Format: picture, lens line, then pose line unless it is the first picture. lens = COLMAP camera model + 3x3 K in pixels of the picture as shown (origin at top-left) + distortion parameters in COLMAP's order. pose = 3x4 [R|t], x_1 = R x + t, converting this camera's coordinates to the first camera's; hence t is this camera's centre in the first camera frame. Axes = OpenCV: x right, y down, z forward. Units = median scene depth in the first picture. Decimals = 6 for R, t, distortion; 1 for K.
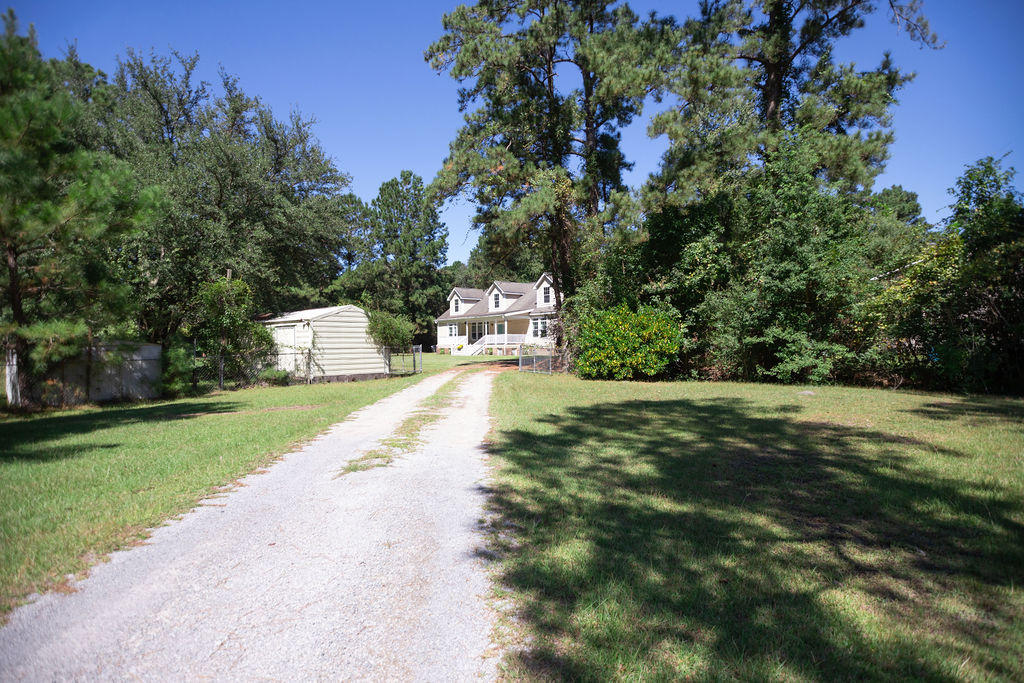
lens RADIAL K [[588.6, 0, 510.9], [0, 588.6, 345.6], [0, 0, 1]] dist [0.023851, -0.000712]
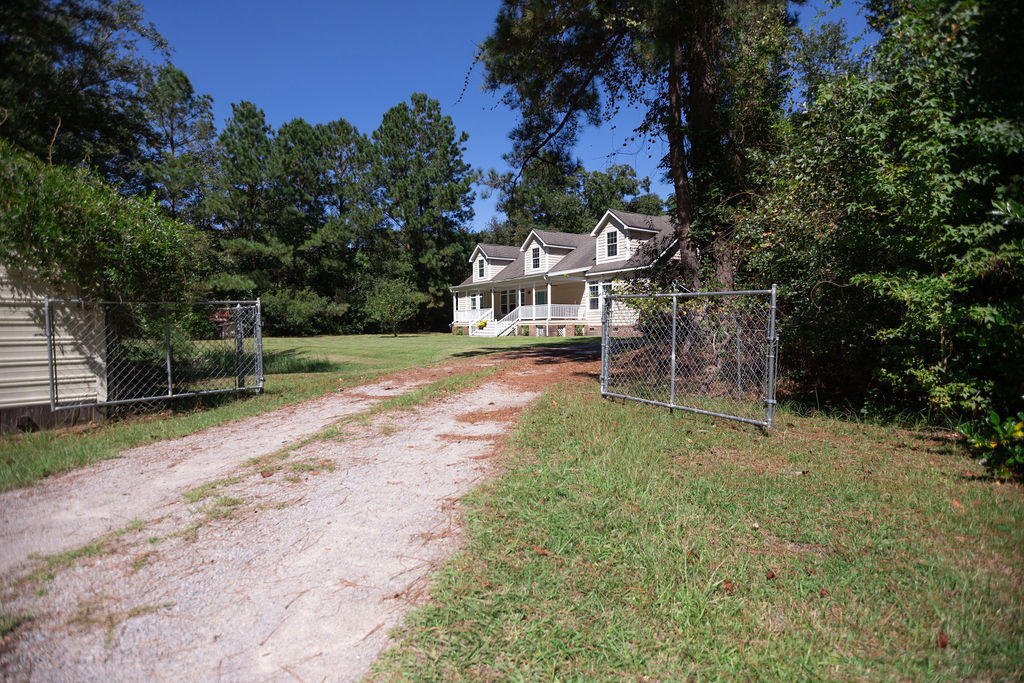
lens RADIAL K [[588.6, 0, 512.7], [0, 588.6, 349.0], [0, 0, 1]] dist [0.023851, -0.000712]
pose [[0.997594, 0.003365, -0.069248, -0.002892], [-0.000762, 0.999294, 0.037575, 0.004819], [0.069325, -0.037432, 0.996892, 0.297866]]
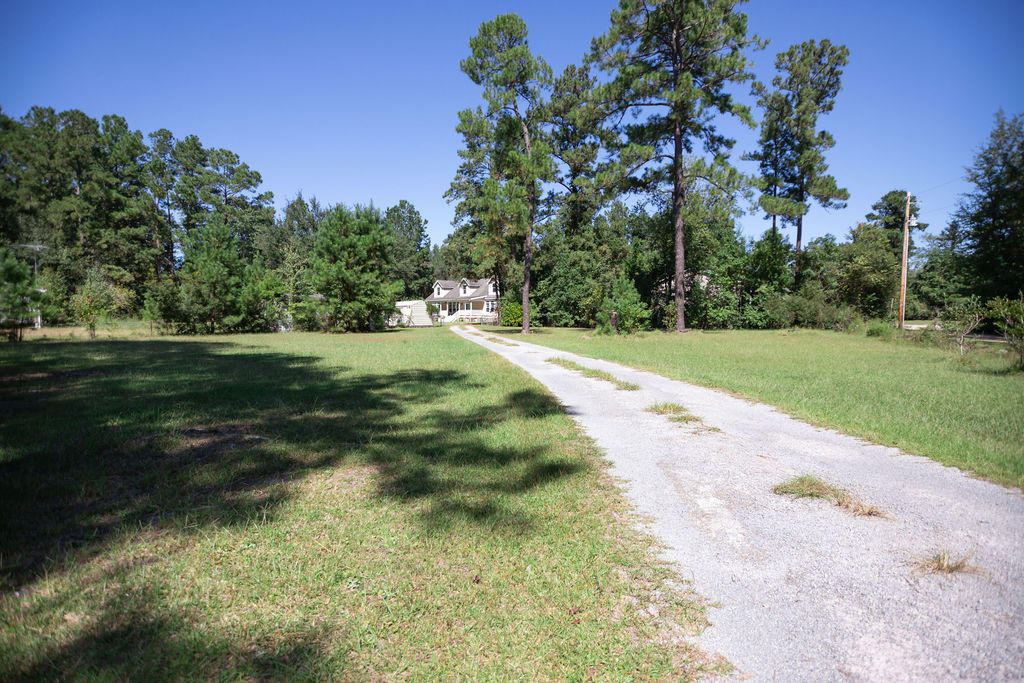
lens RADIAL K [[588.6, 0, 514.6], [0, 588.6, 340.5], [0, 0, 1]] dist [0.023851, -0.000712]
pose [[0.996316, 0.005544, 0.085579, -0.025288], [-0.008700, 0.999294, 0.036548, 0.005945], [-0.085316, -0.037157, 0.995661, -0.681251]]
